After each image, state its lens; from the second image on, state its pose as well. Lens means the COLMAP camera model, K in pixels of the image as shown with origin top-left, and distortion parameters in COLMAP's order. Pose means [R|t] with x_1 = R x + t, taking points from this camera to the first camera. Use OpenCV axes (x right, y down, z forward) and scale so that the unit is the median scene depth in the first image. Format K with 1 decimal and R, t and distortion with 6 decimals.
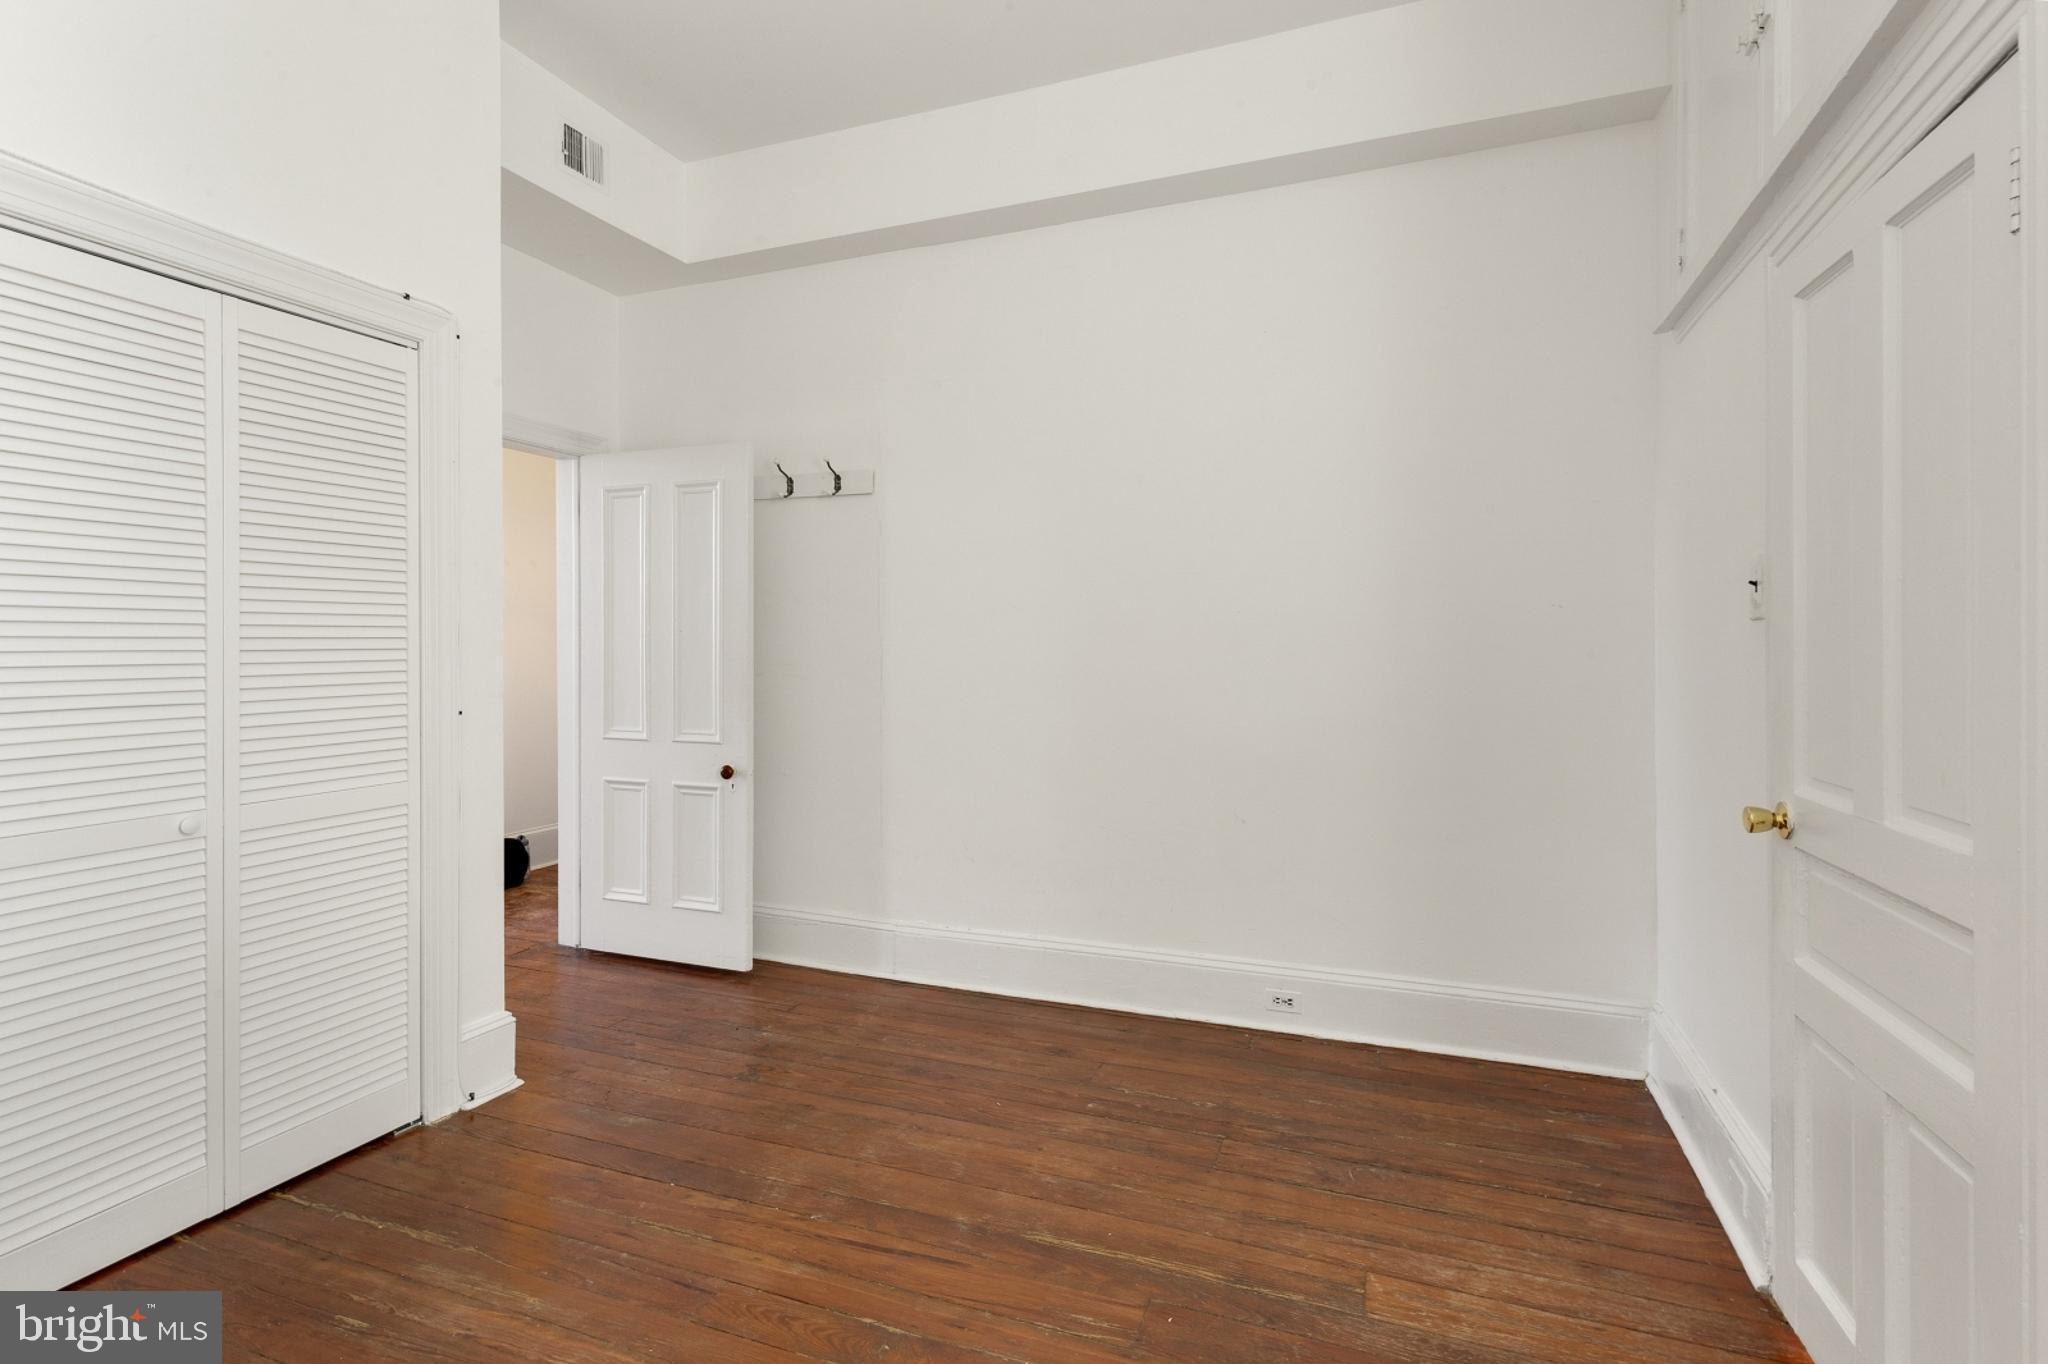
lens RADIAL K [[991.5, 0, 1005.5], [0, 991.5, 651.7], [0, 0, 1]] dist [0.011035, -0.006034]
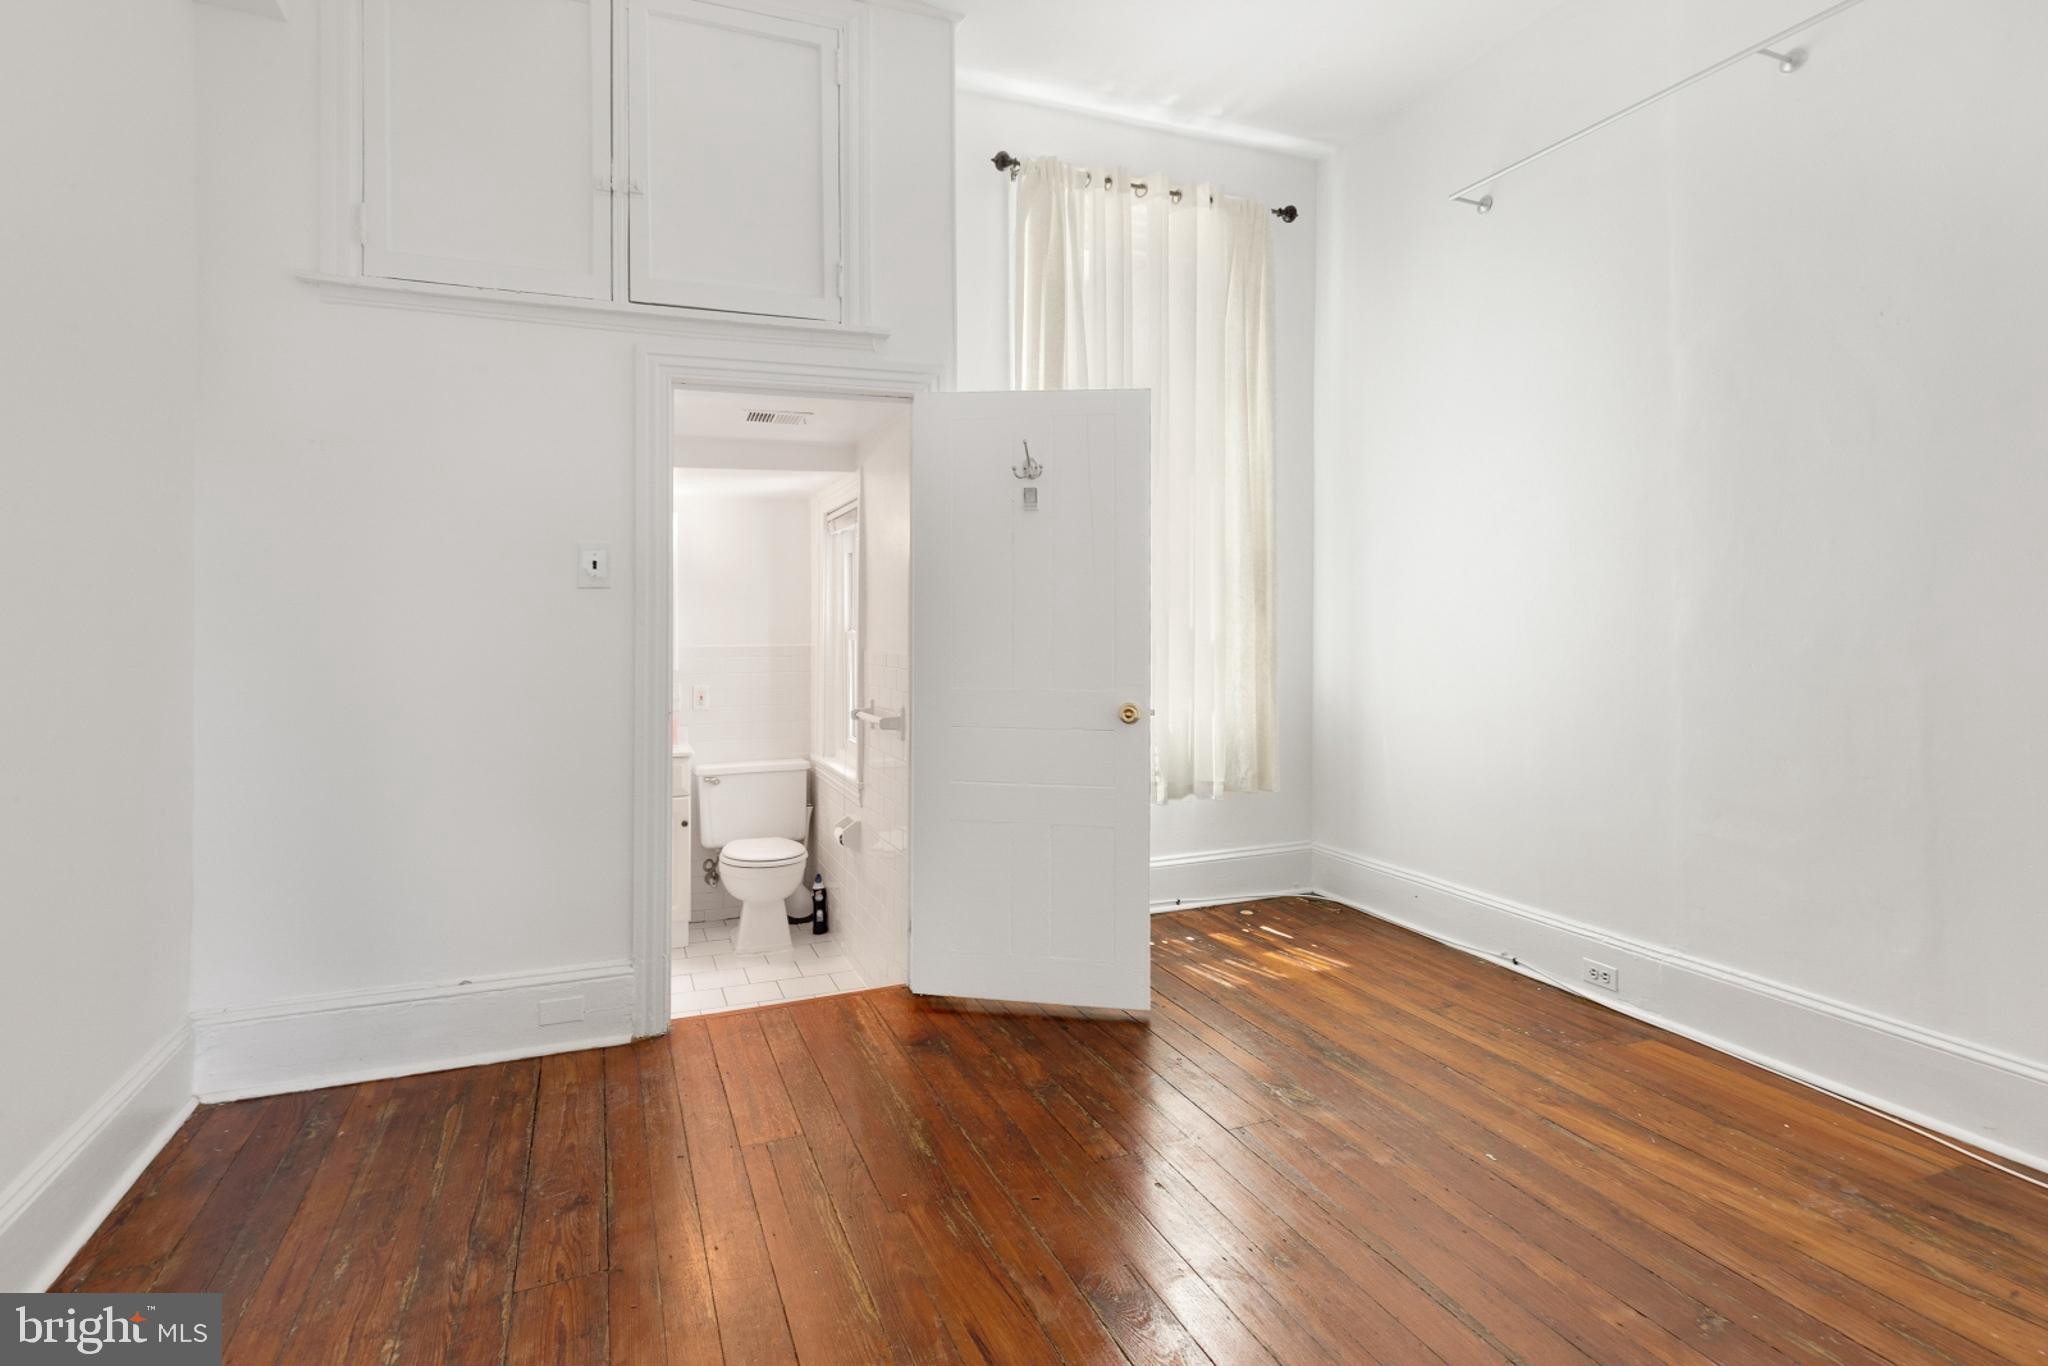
lens RADIAL K [[1013.3, 0, 991.0], [0, 1013.3, 623.2], [0, 0, 1]] dist [0.017438, -0.007347]
pose [[-0.682700, 0.000830, 0.730699, -0.507169], [0.003453, 0.999992, 0.002091, 0.012208], [-0.730691, 0.003951, -0.682697, 1.161262]]
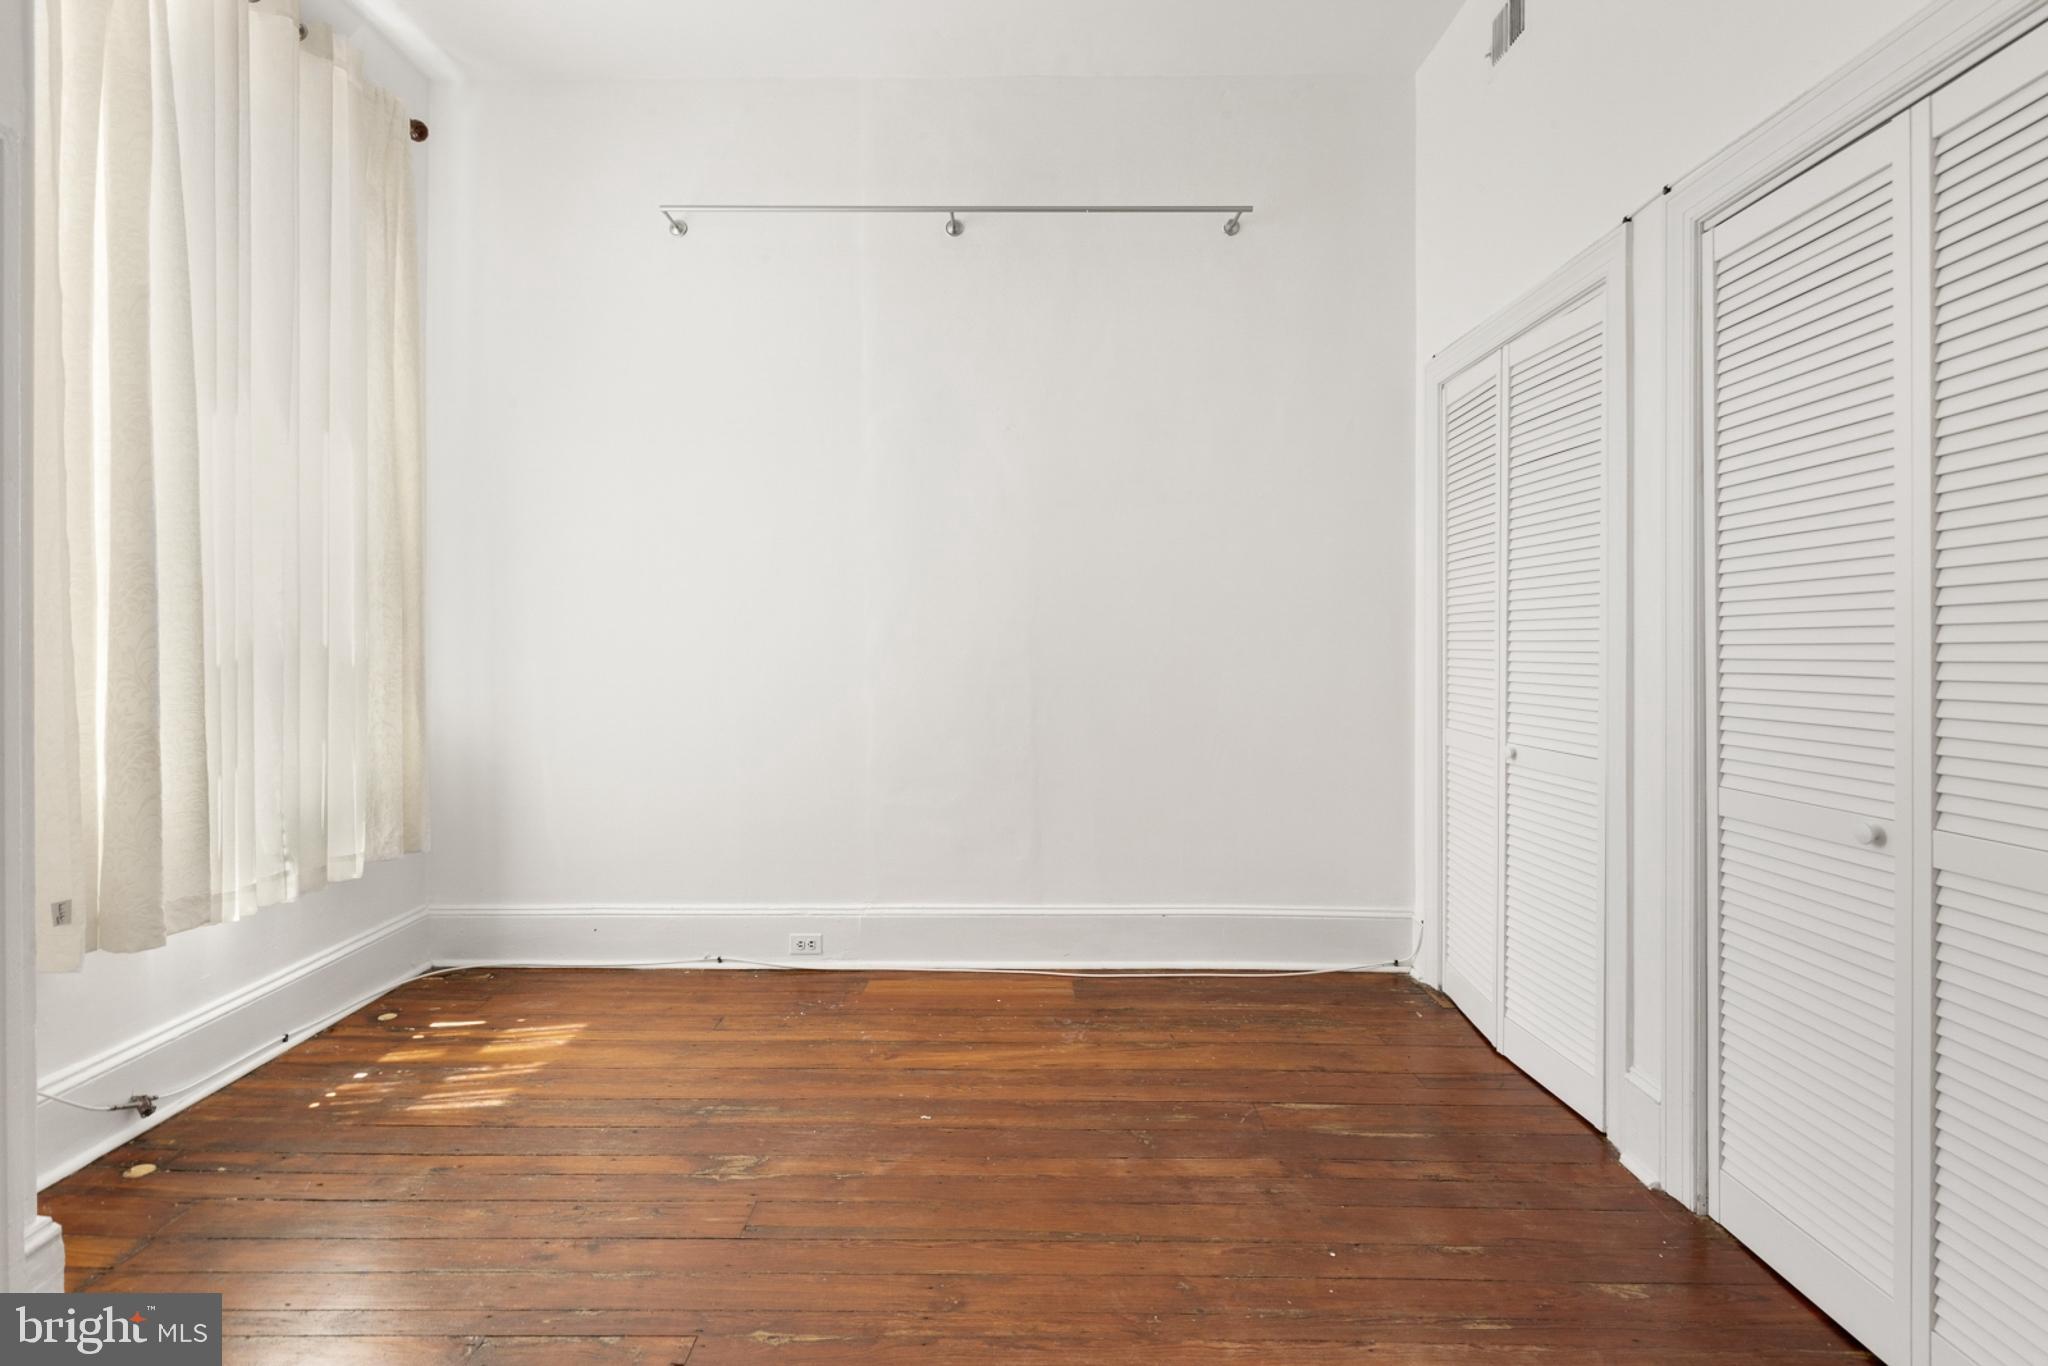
lens RADIAL K [[956.1, 0, 1020.2], [0, 956.1, 650.6], [0, 0, 1]] dist [0.007669, -0.000687]
pose [[-0.931695, 0.005627, -0.363197, 0.052252], [0.001715, 0.999937, 0.011092, 0.018188], [0.363236, 0.009711, -0.931646, 1.132659]]
